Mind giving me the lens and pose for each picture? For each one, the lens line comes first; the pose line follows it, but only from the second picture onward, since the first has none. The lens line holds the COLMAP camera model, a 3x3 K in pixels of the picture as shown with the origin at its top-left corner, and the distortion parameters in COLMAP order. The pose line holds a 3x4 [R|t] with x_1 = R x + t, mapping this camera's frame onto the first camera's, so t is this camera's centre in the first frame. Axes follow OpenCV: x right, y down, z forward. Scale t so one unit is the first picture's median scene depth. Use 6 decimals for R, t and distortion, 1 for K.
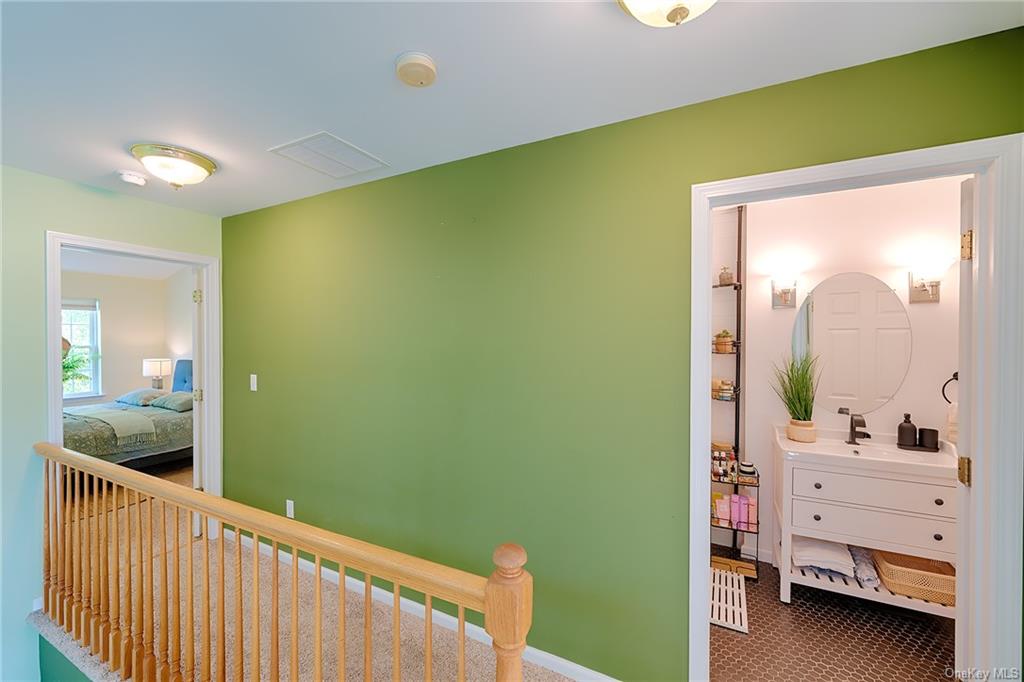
lens RADIAL K [[411.2, 0, 511.3], [0, 411.2, 343.3], [0, 0, 1]] dist [-0.000102, -0.000119]
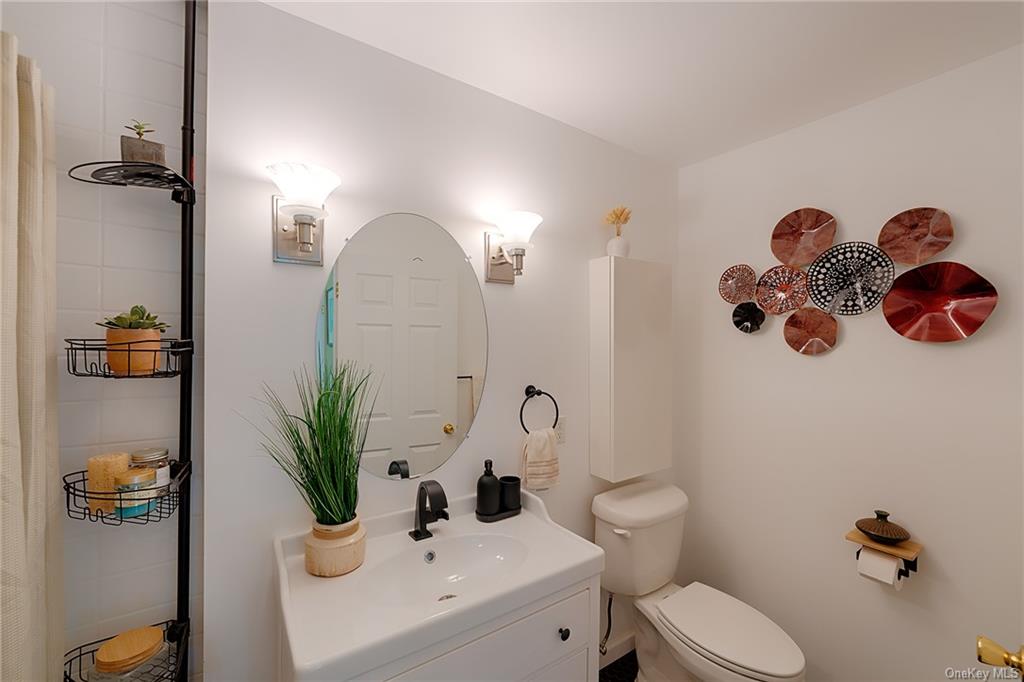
lens RADIAL K [[400.6, 0, 512.0], [0, 400.6, 341.0], [0, 0, 1]] dist [-0.017026, -0.000129]
pose [[0.458510, 0.007013, 0.888662, 0.416940], [0.003438, 0.999947, -0.009665, 0.000042], [-0.888683, 0.007487, 0.458462, 0.643921]]
